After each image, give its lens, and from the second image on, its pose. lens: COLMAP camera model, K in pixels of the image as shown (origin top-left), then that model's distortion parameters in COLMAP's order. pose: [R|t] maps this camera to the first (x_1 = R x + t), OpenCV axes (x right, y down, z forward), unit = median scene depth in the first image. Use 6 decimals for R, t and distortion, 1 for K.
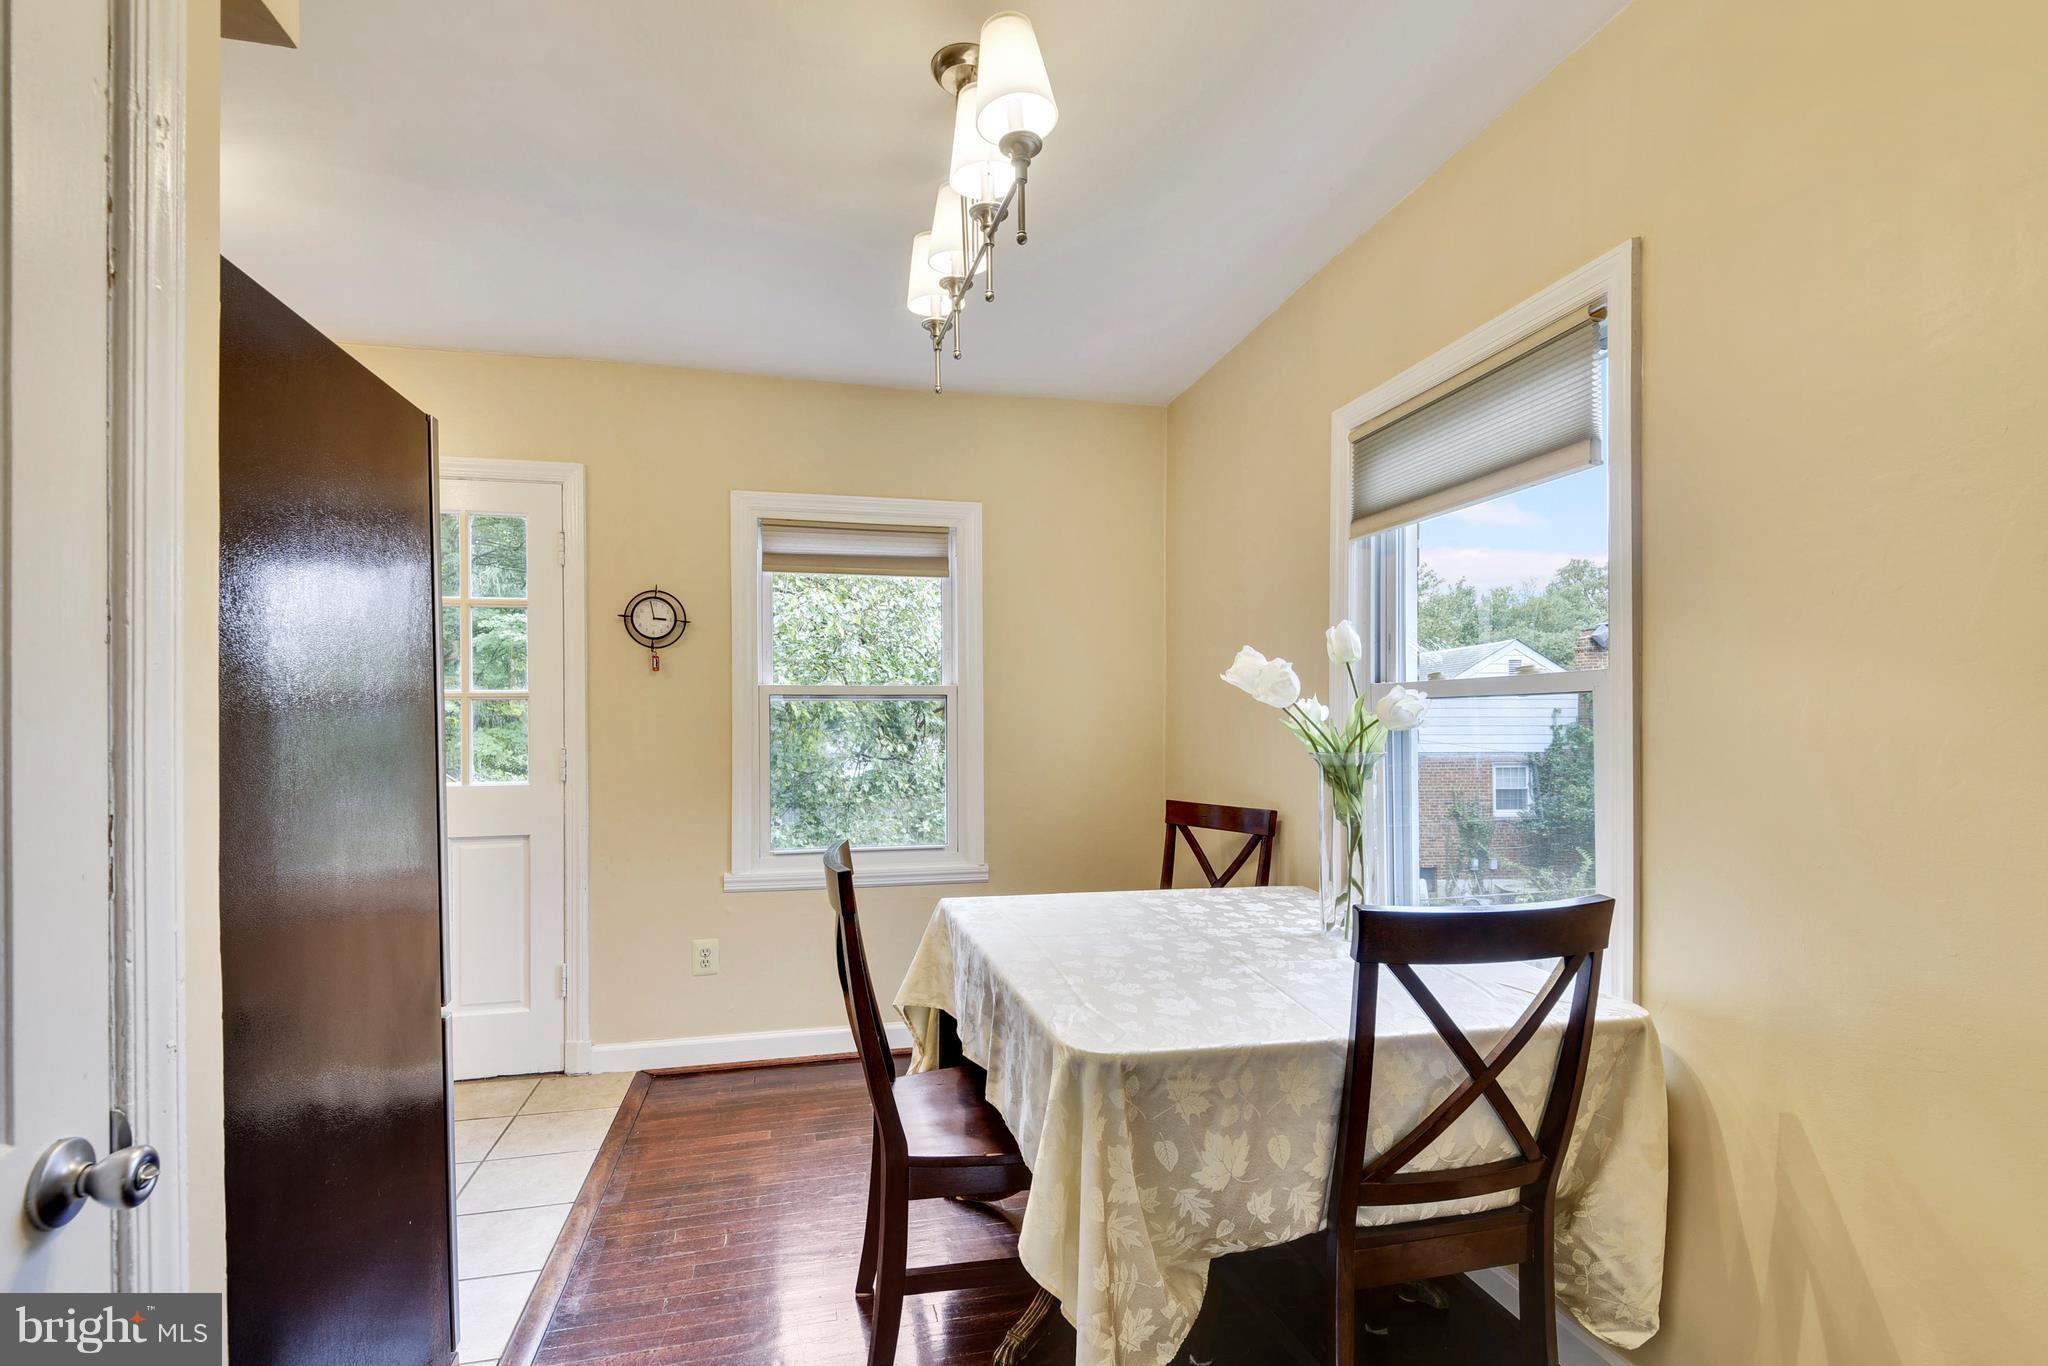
lens RADIAL K [[956.7, 0, 1025.9], [0, 956.7, 726.2], [0, 0, 1]] dist [0.002706, -0.020675]
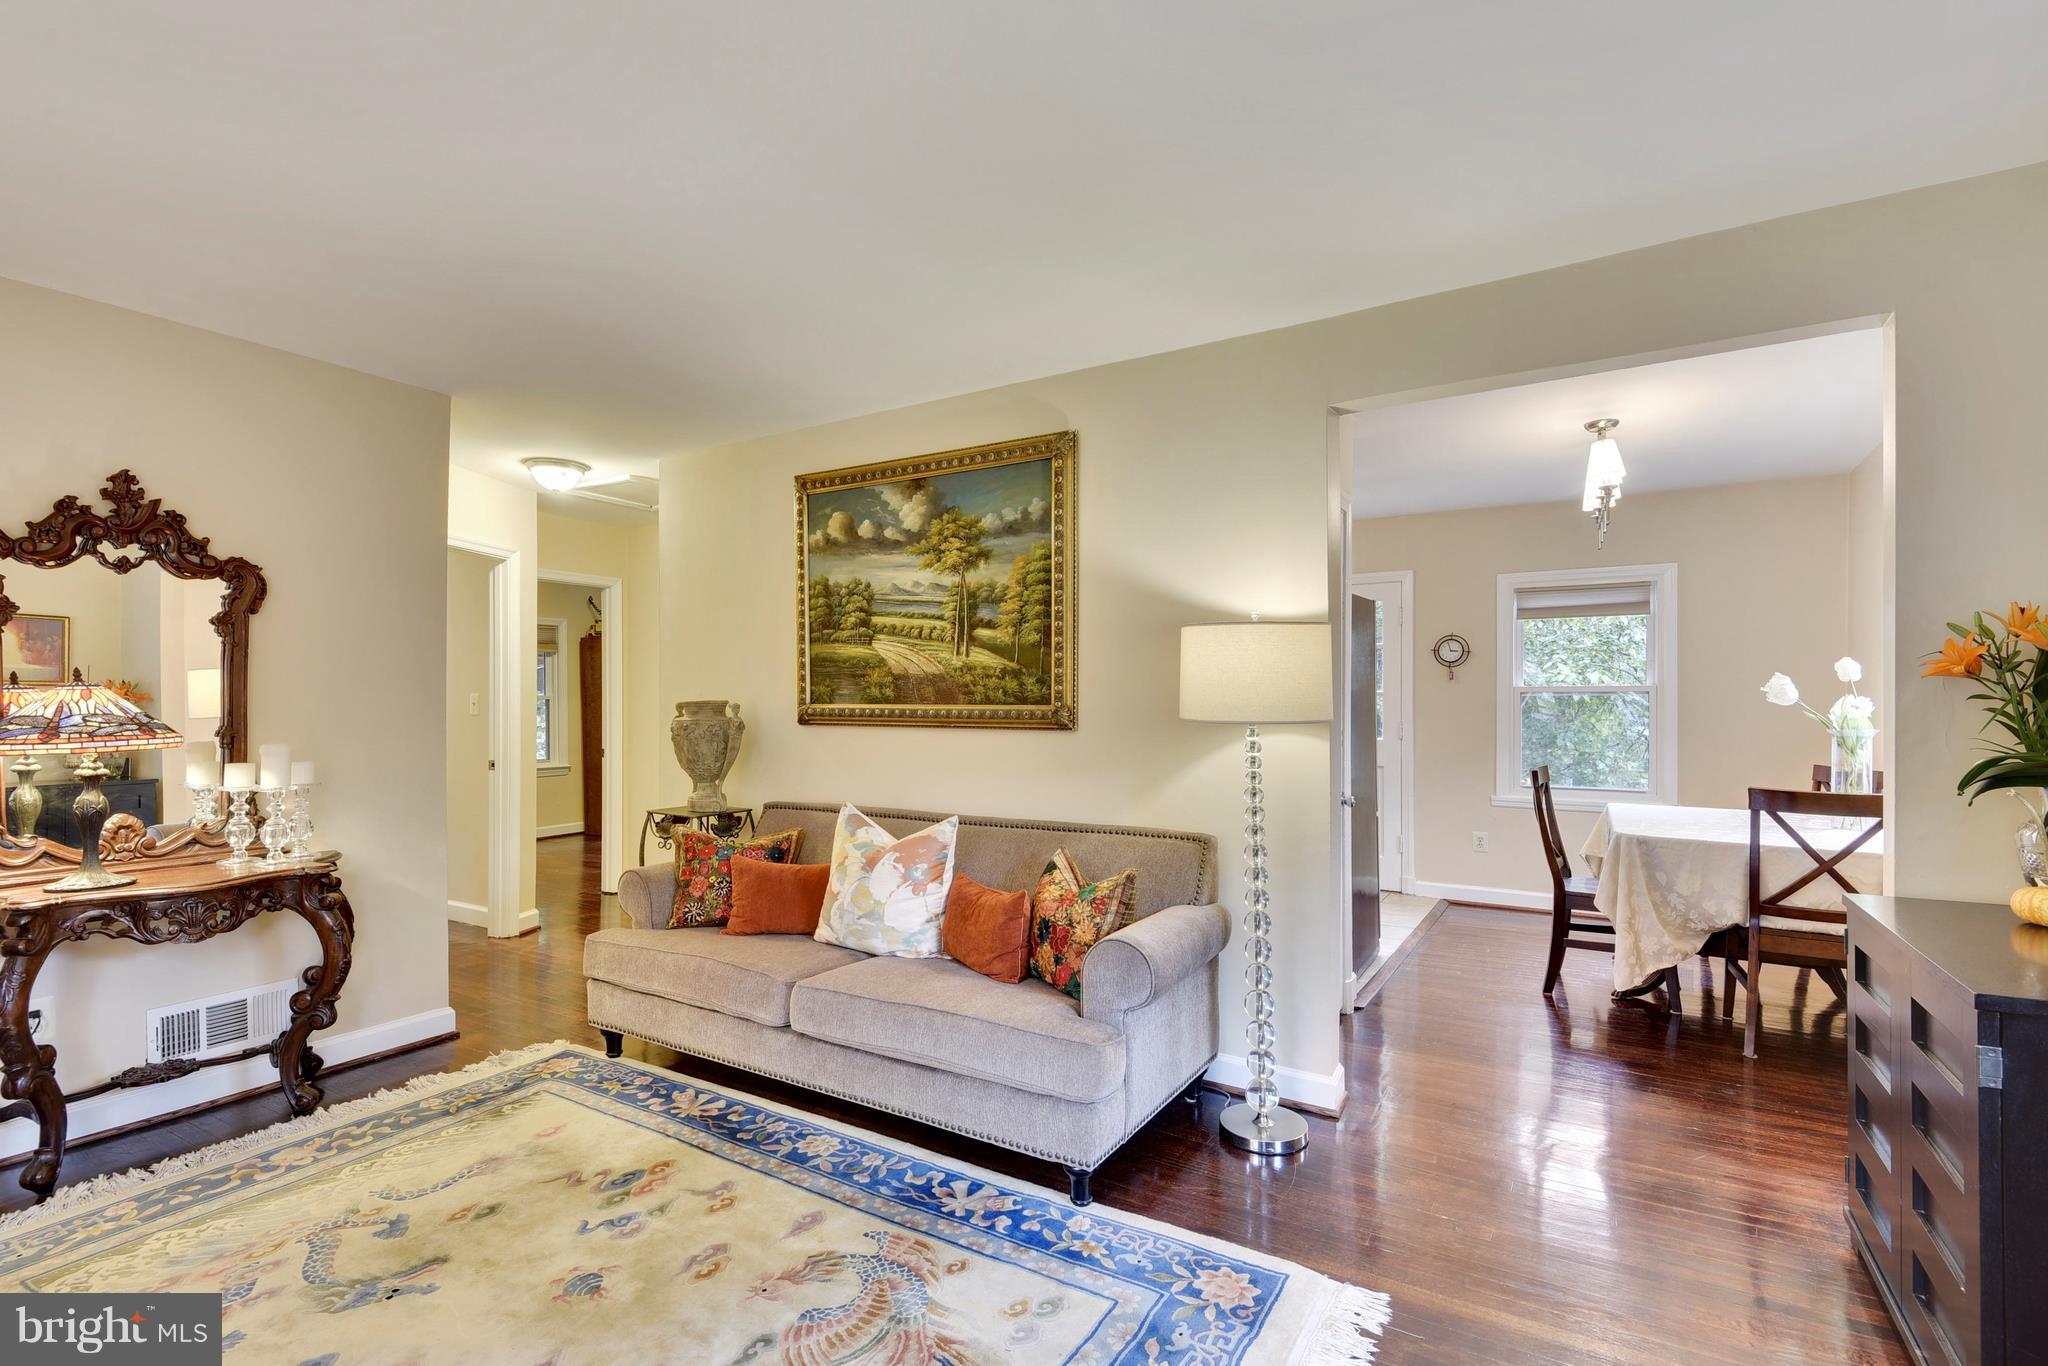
lens RADIAL K [[940.7, 0, 1031.0], [0, 940.7, 711.4], [0, 0, 1]] dist [0.037470, -0.036937]
pose [[0.719608, 0.008250, -0.694332, 0.657638], [-0.002197, 0.999951, 0.009604, -0.035949], [0.694377, -0.005386, 0.719591, -1.951195]]
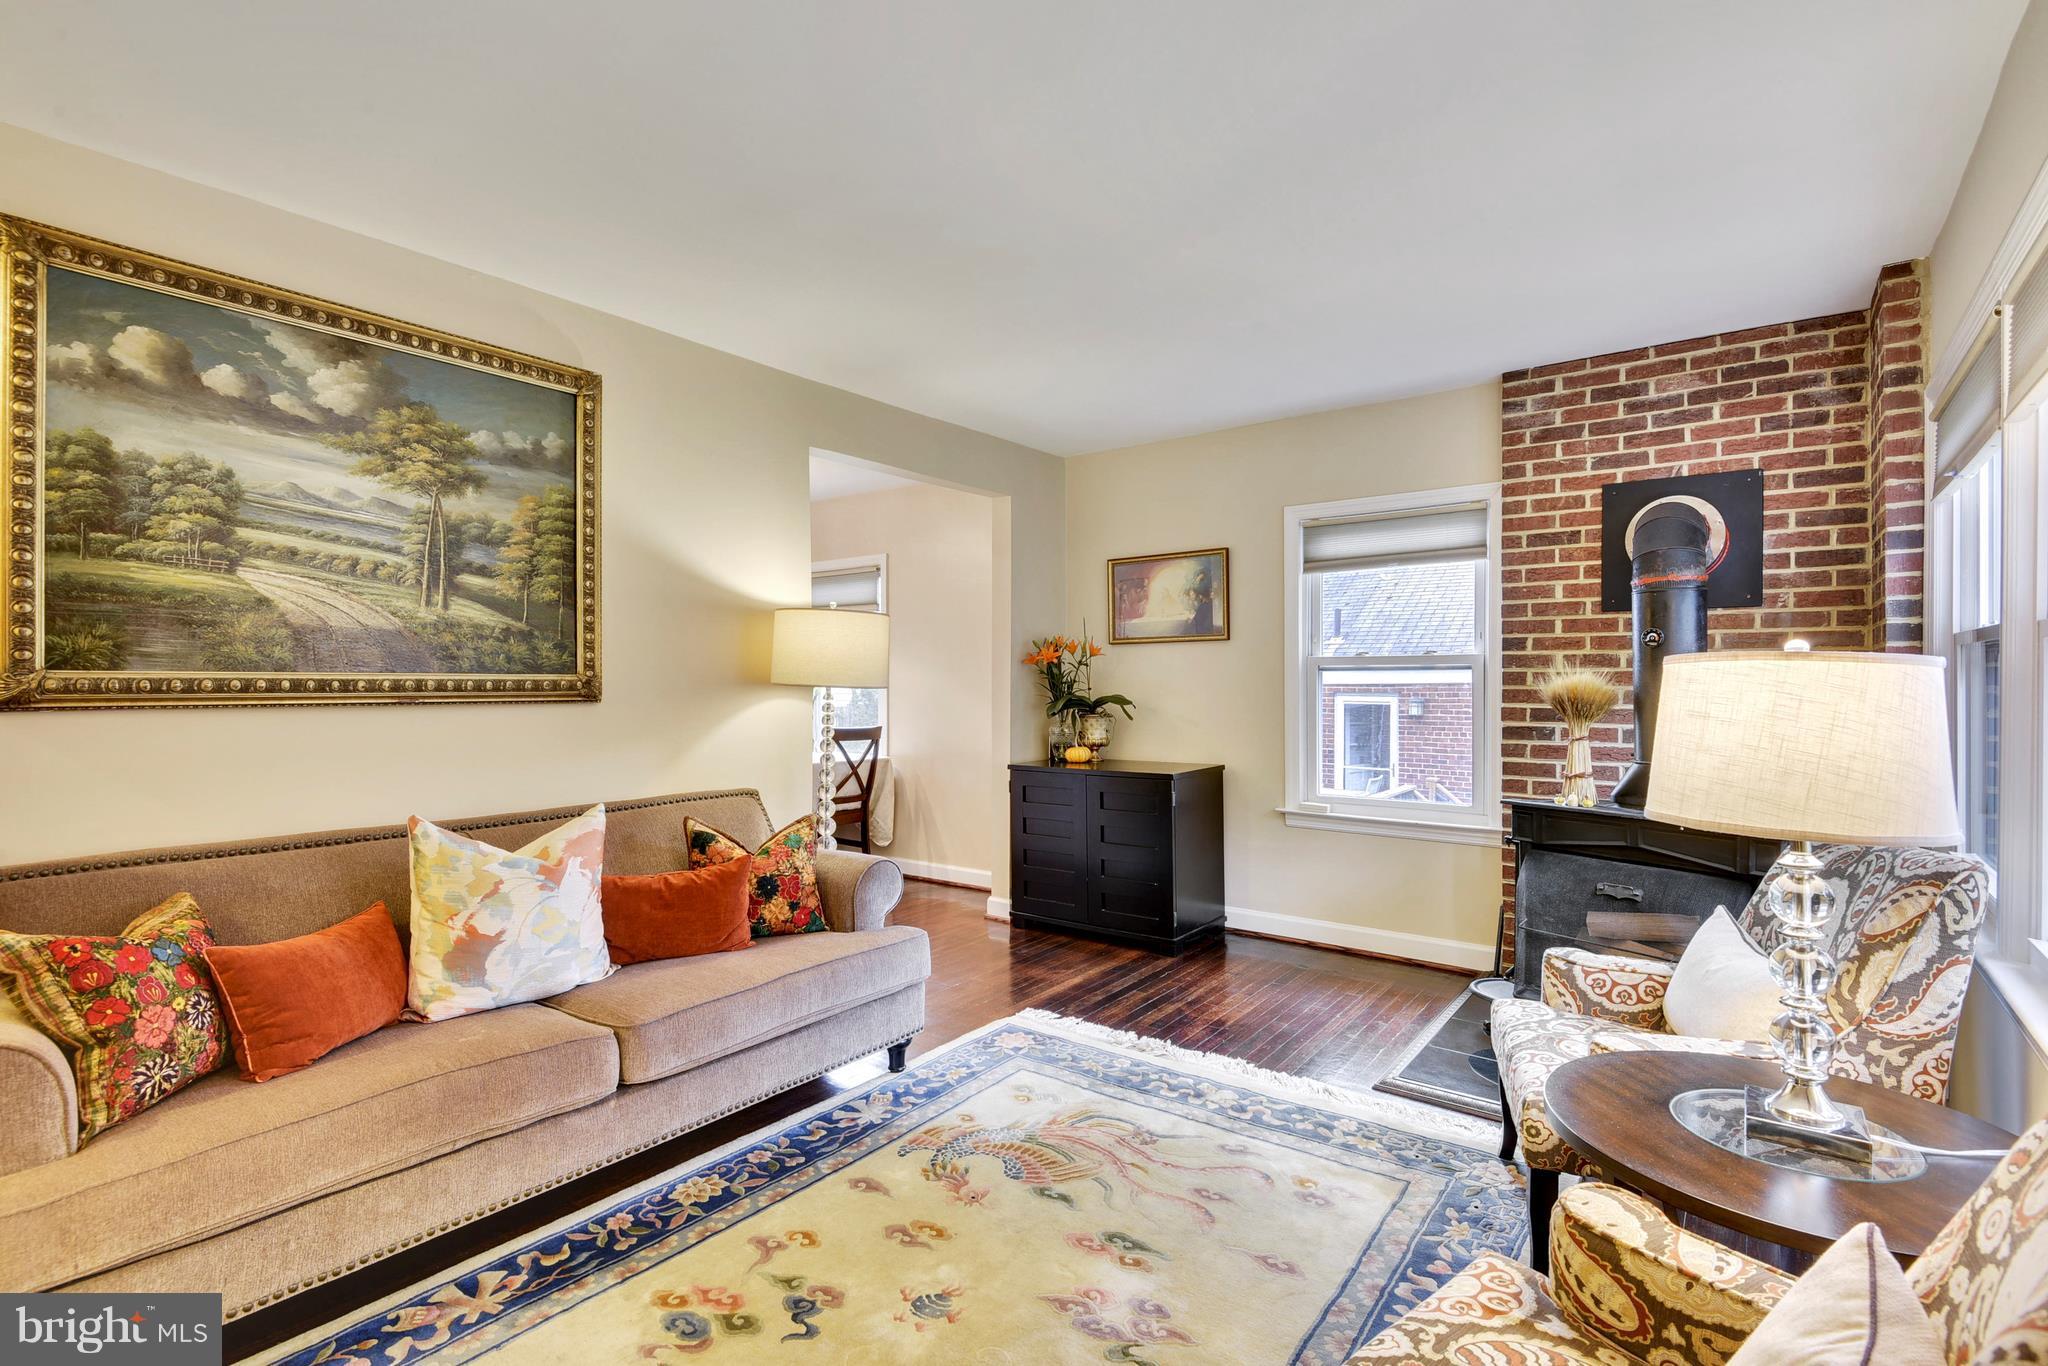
lens RADIAL K [[948.7, 0, 1015.8], [0, 948.7, 692.9], [0, 0, 1]] dist [0.031939, -0.022081]
pose [[0.770931, -0.006021, 0.636890, -1.508790], [-0.001653, 0.999933, 0.011453, -0.013723], [-0.636917, -0.009882, 0.770869, -2.462884]]
